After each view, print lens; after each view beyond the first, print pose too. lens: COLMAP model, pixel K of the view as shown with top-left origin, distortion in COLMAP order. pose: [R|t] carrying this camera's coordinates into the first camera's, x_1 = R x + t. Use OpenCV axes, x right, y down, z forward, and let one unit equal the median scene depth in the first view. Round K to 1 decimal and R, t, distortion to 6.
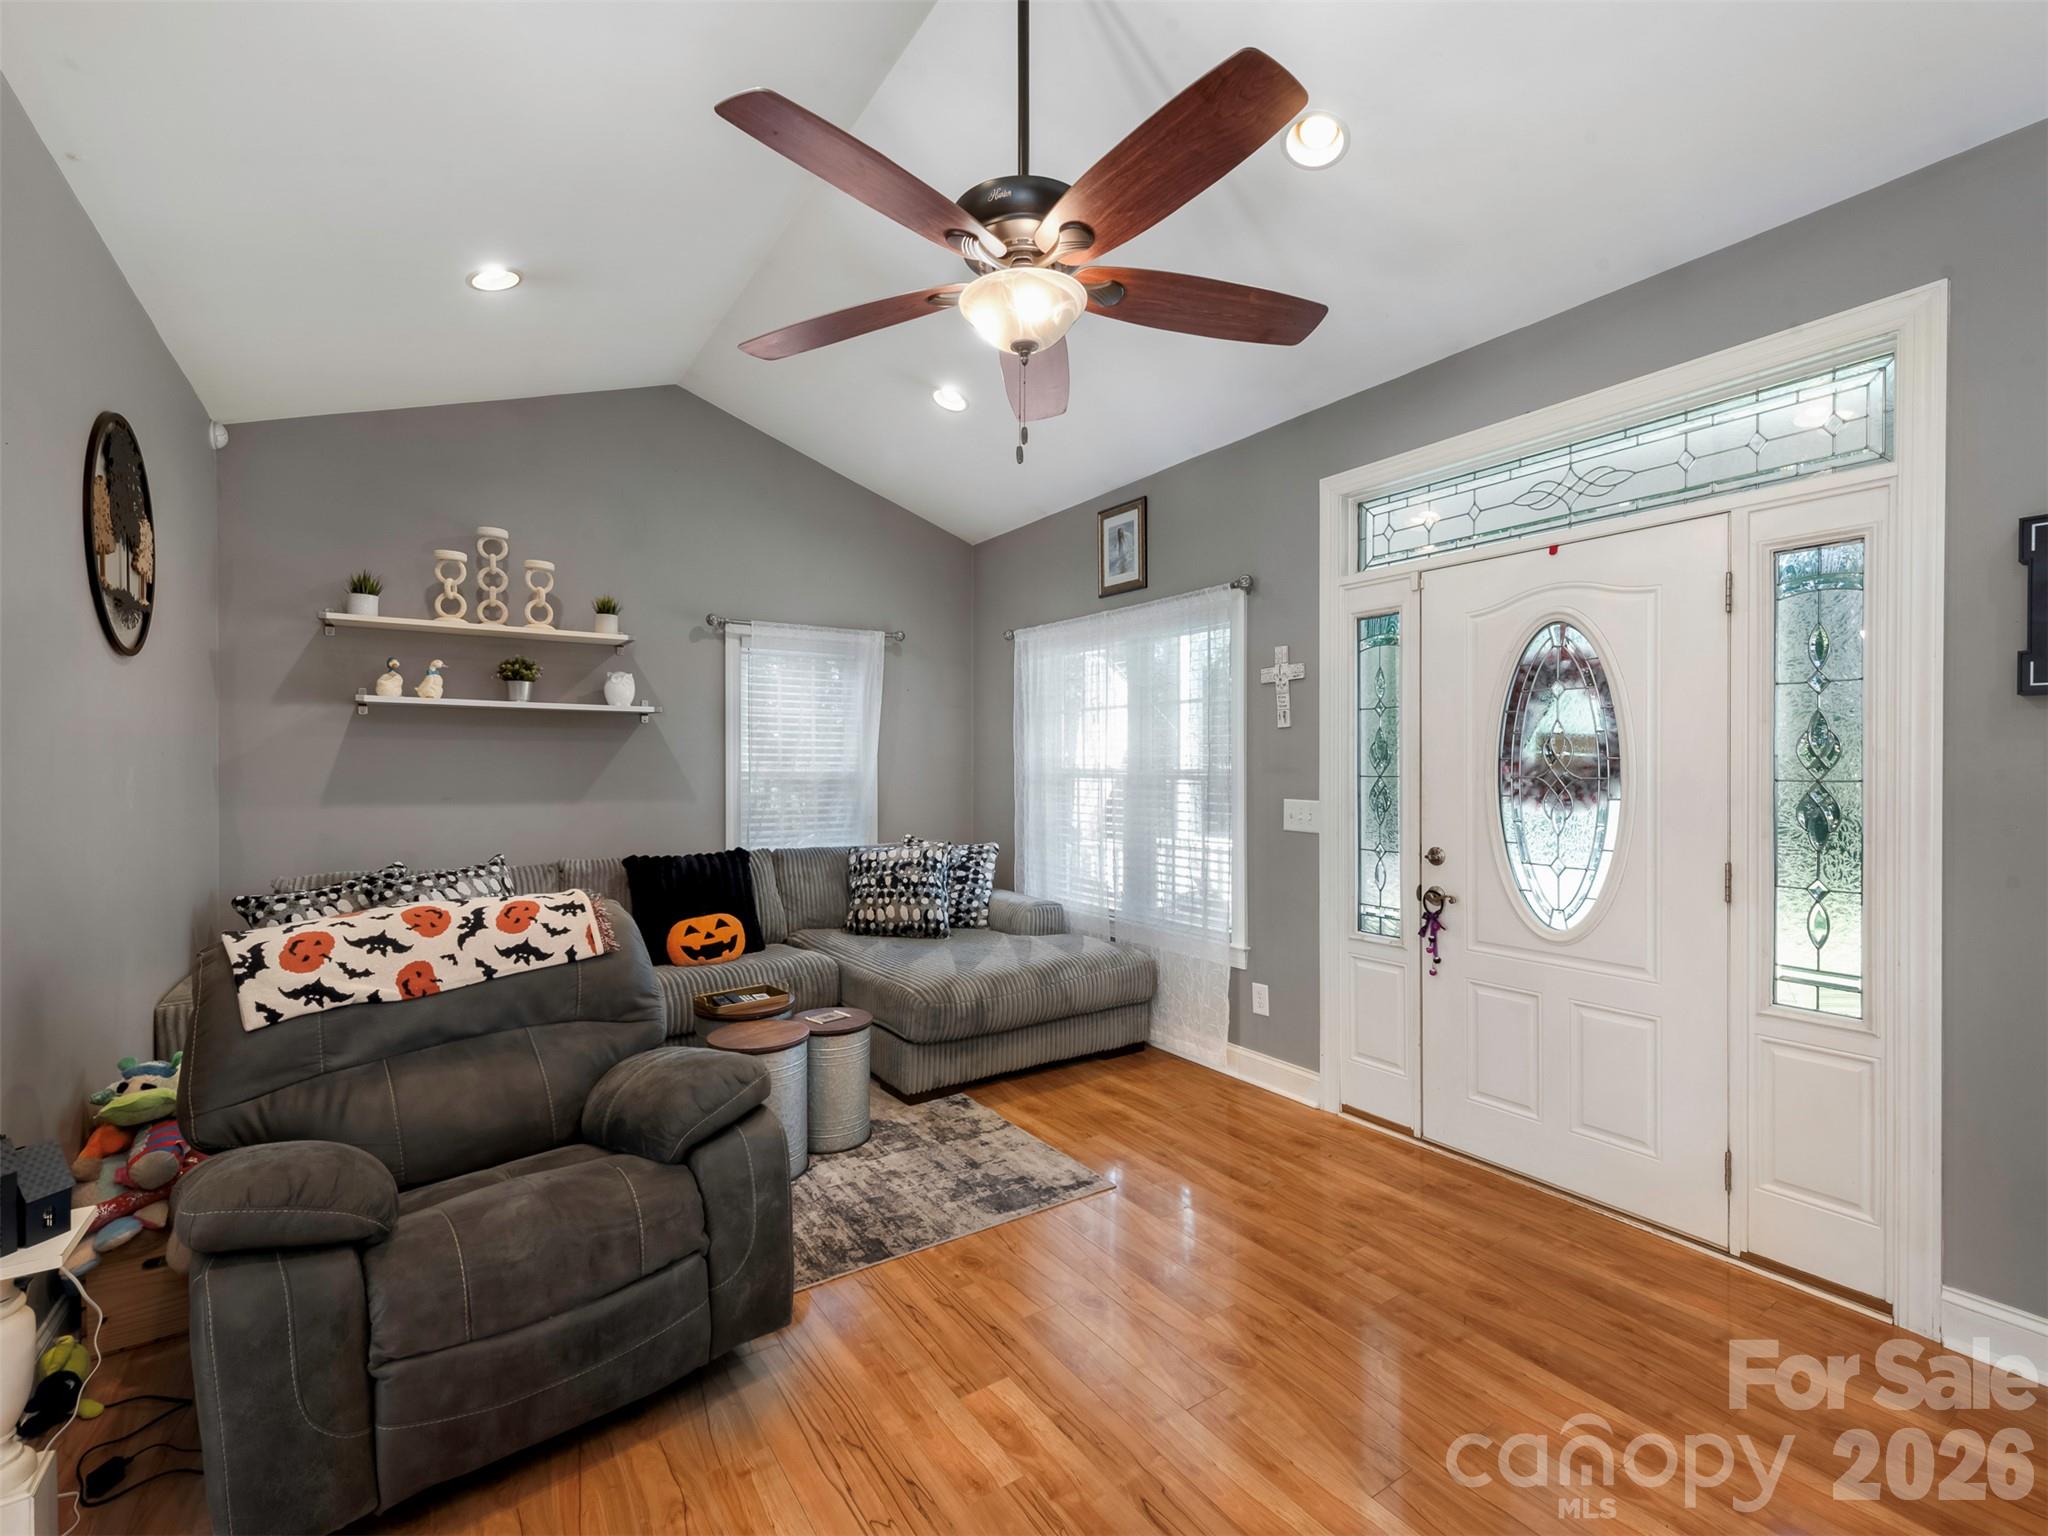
lens RADIAL K [[908.1, 0, 1030.2], [0, 908.1, 776.0], [0, 0, 1]] dist [0.016849, -0.005046]
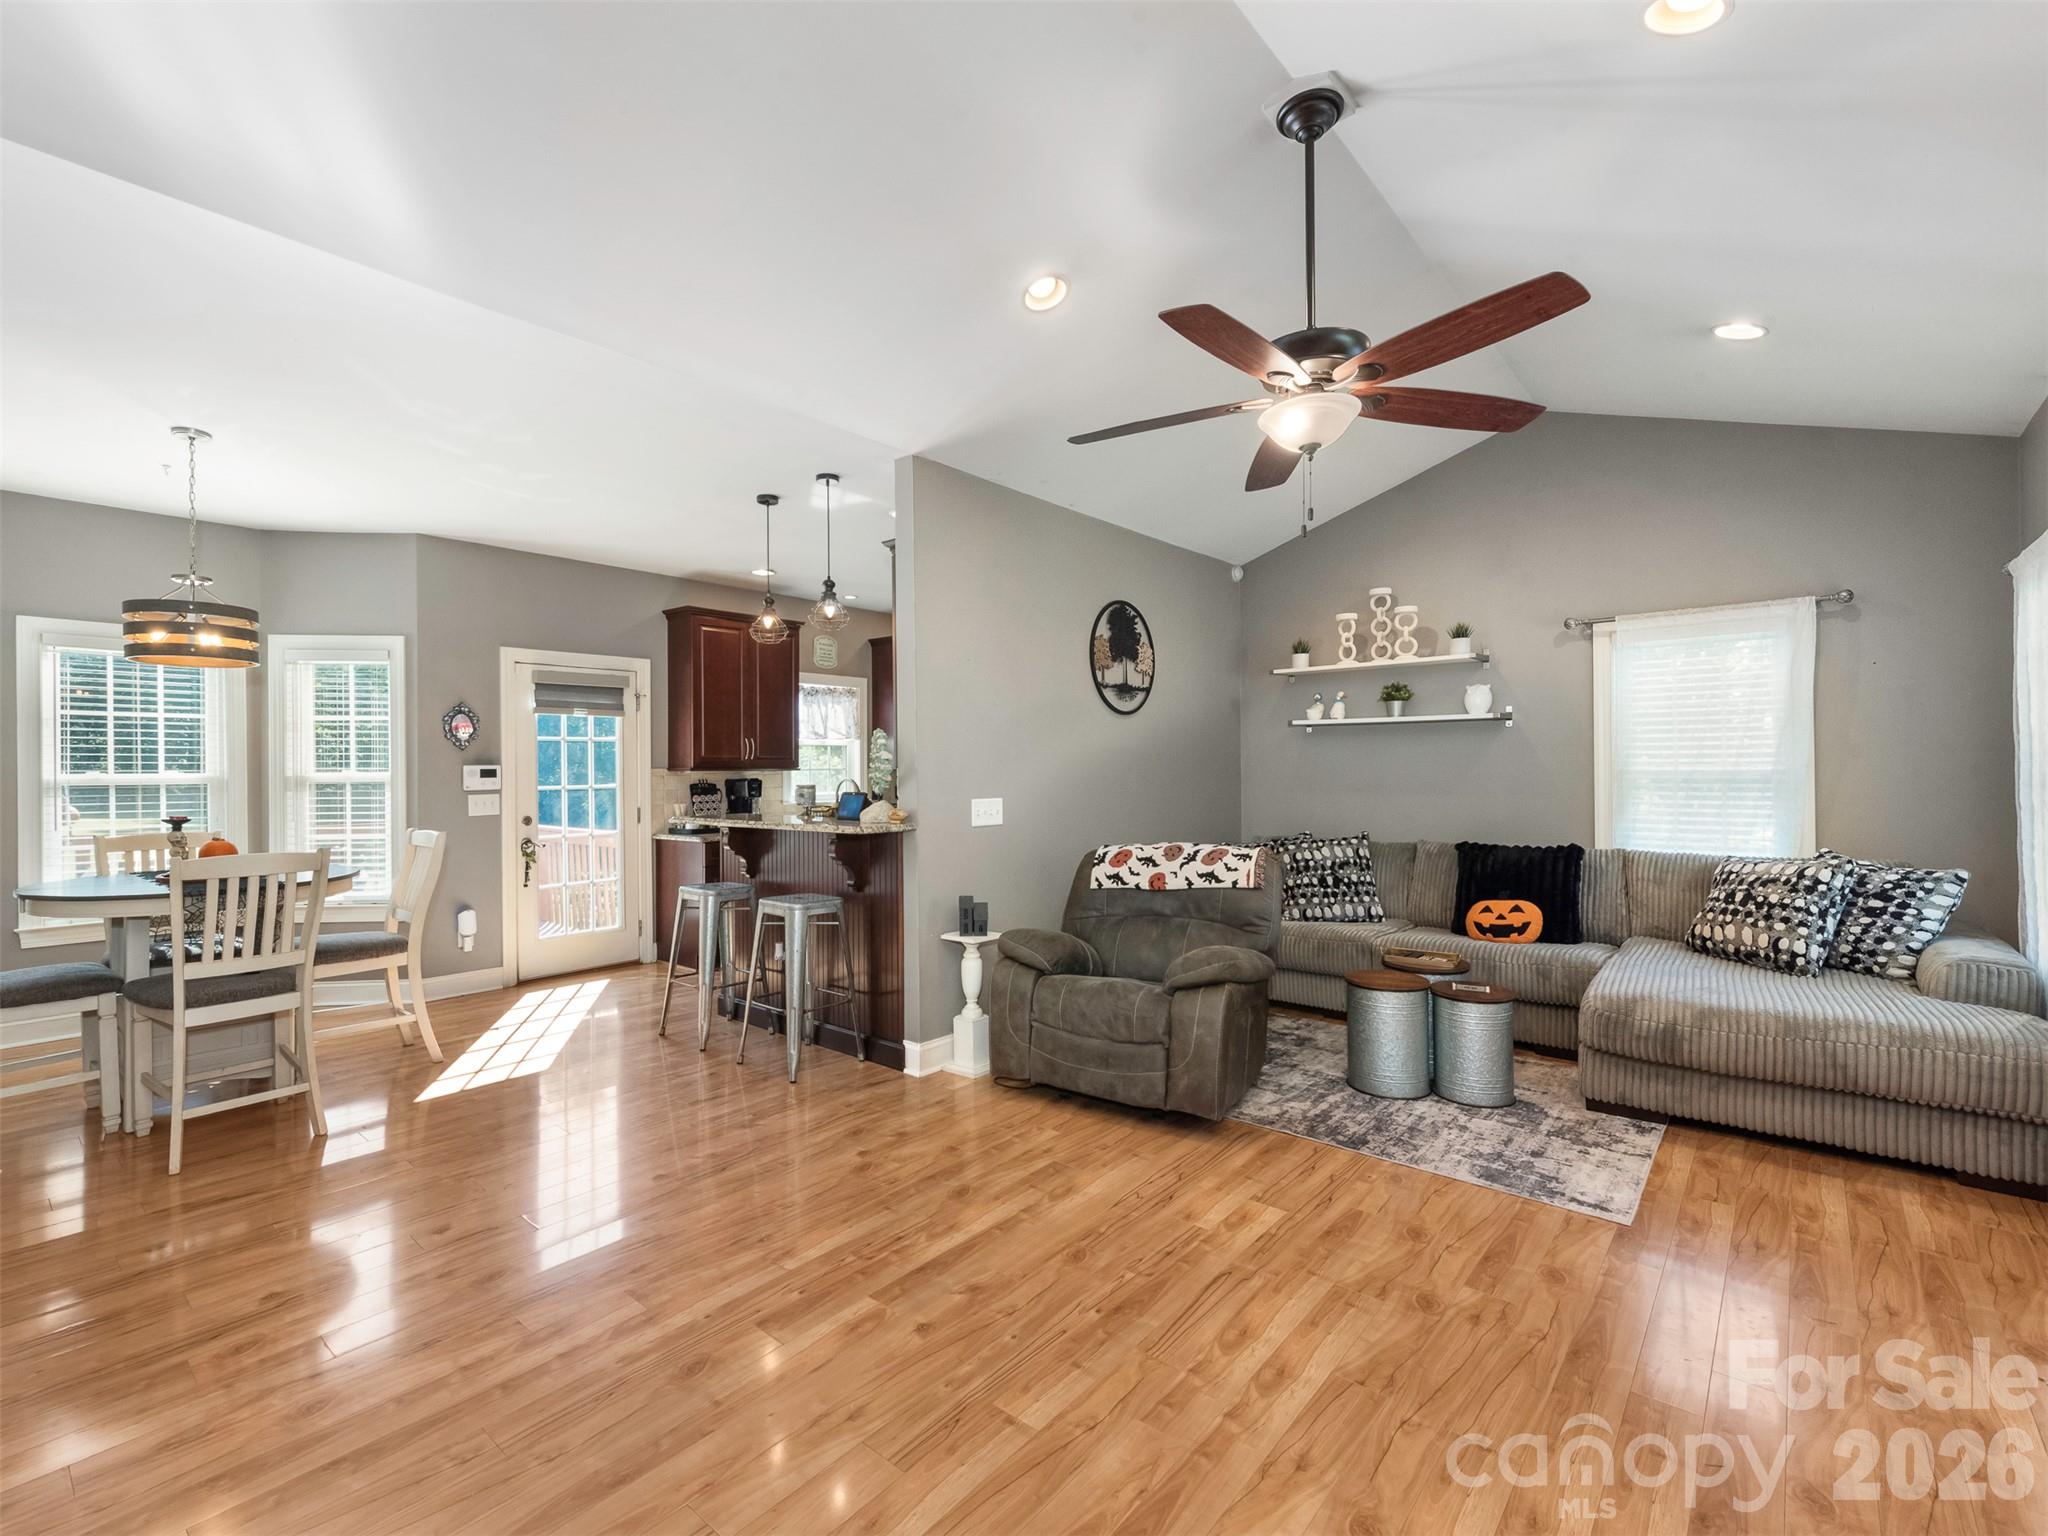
lens RADIAL K [[908.1, 0, 989.1], [0, 908.1, 768.3], [0, 0, 1]] dist [0.016849, -0.005046]
pose [[0.266596, -0.004935, -0.963796, 0.672536], [-0.004734, 0.999968, -0.006429, 0.004129], [0.963797, 0.006276, 0.266564, 0.118773]]
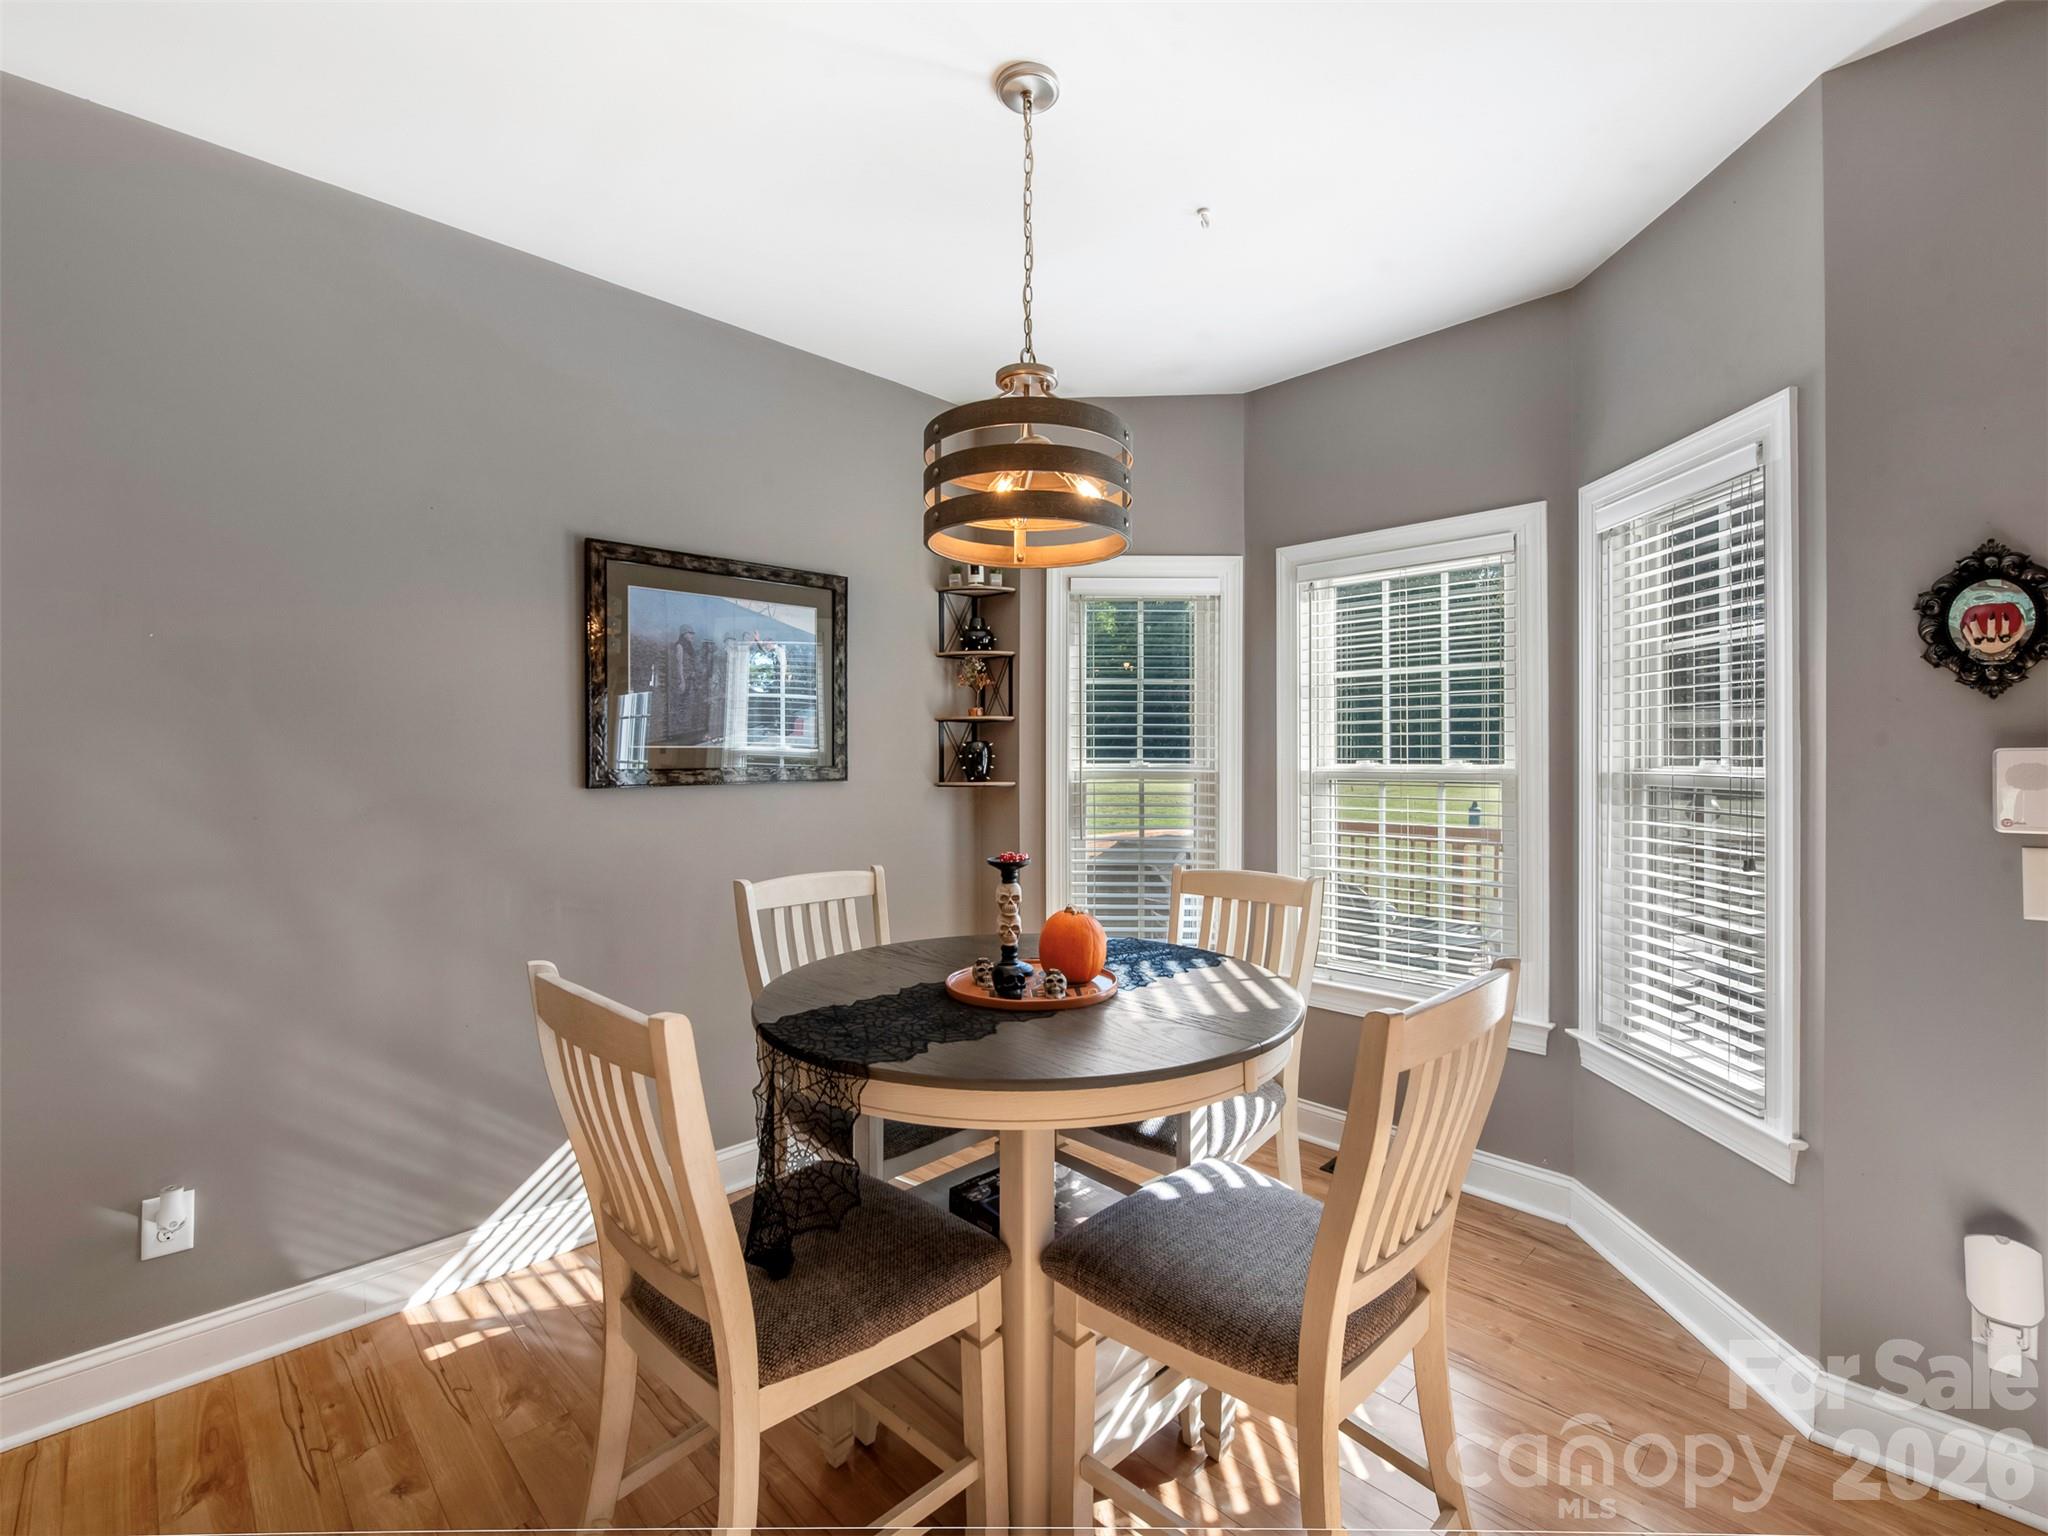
lens RADIAL K [[908.1, 0, 1025.0], [0, 908.1, 763.5], [0, 0, 1]] dist [0.016849, -0.005046]
pose [[-0.977344, 0.002115, -0.211645, -0.531151], [-0.002246, 0.999790, 0.020362, -0.008531], [0.211644, 0.020376, -0.977134, 0.016915]]
